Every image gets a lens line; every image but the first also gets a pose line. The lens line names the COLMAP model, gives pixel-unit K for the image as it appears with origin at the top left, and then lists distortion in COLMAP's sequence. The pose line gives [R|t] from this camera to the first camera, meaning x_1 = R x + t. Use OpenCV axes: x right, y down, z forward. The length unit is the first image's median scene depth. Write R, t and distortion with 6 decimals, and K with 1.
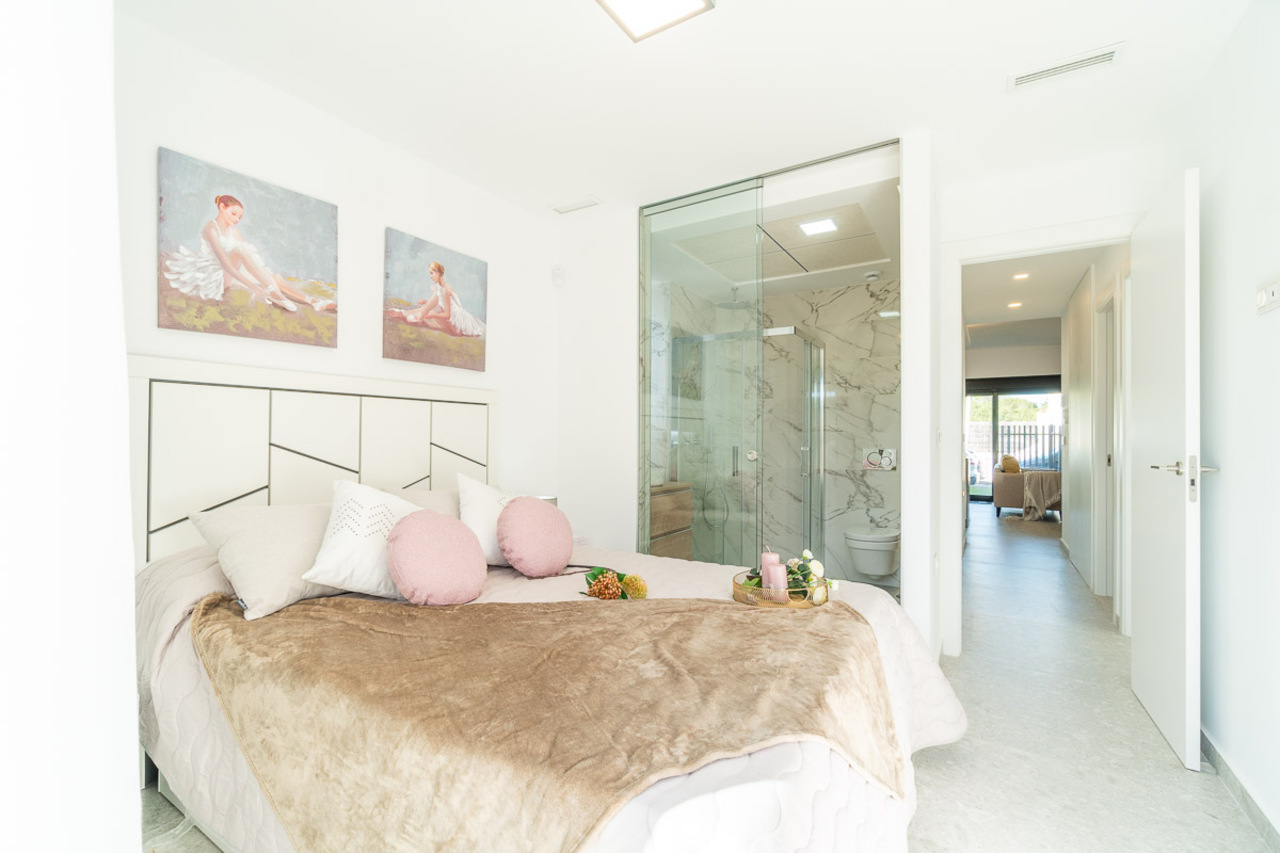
lens RADIAL K [[552.6, 0, 641.5], [0, 552.6, 429.6], [0, 0, 1]] dist [-0.002016, -0.000314]
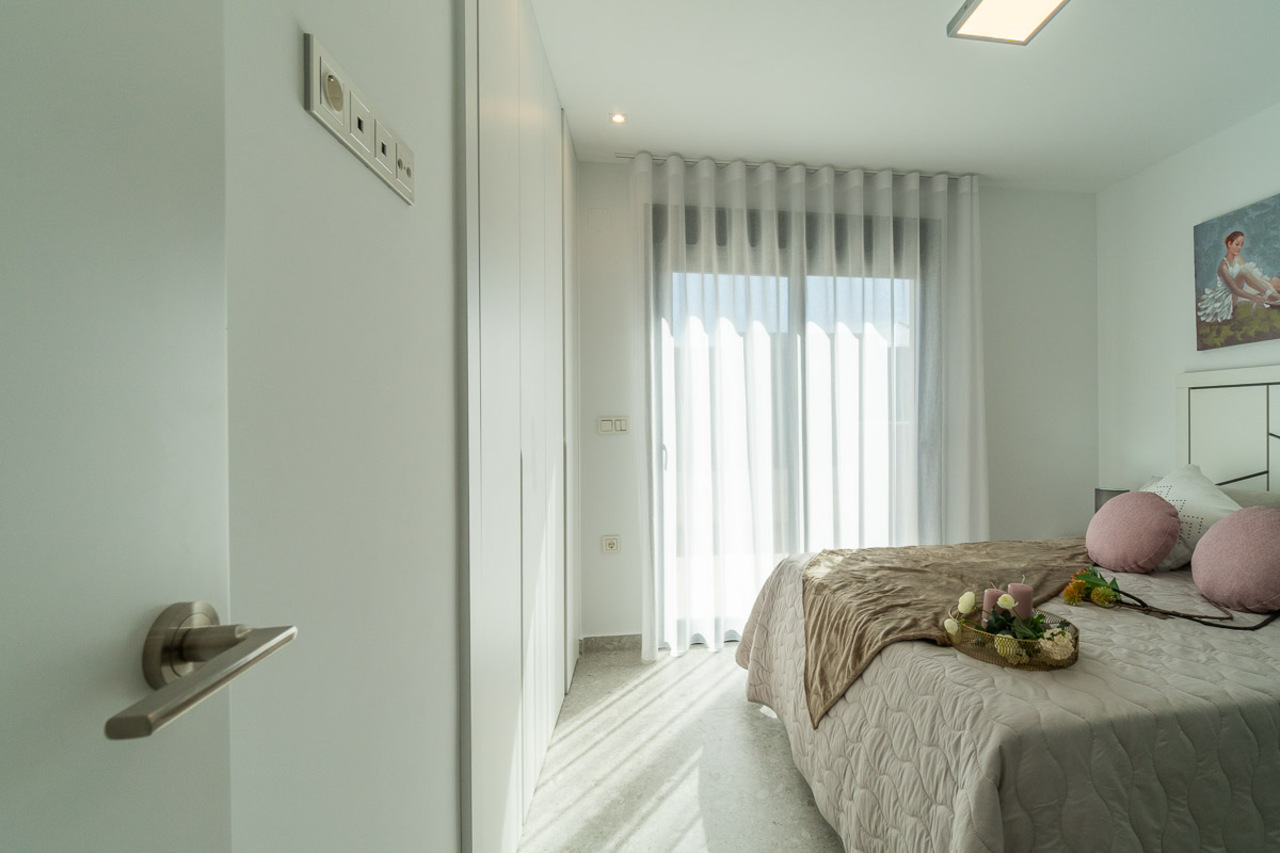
lens RADIAL K [[552.6, 0, 640.0], [0, 552.6, 424.1], [0, 0, 1]] dist [-0.002016, -0.000314]
pose [[-0.856898, 0.000828, -0.515486, 0.973755], [0.007117, 0.999922, -0.010226, 0.008868], [0.515438, -0.012432, -0.856837, 1.292752]]
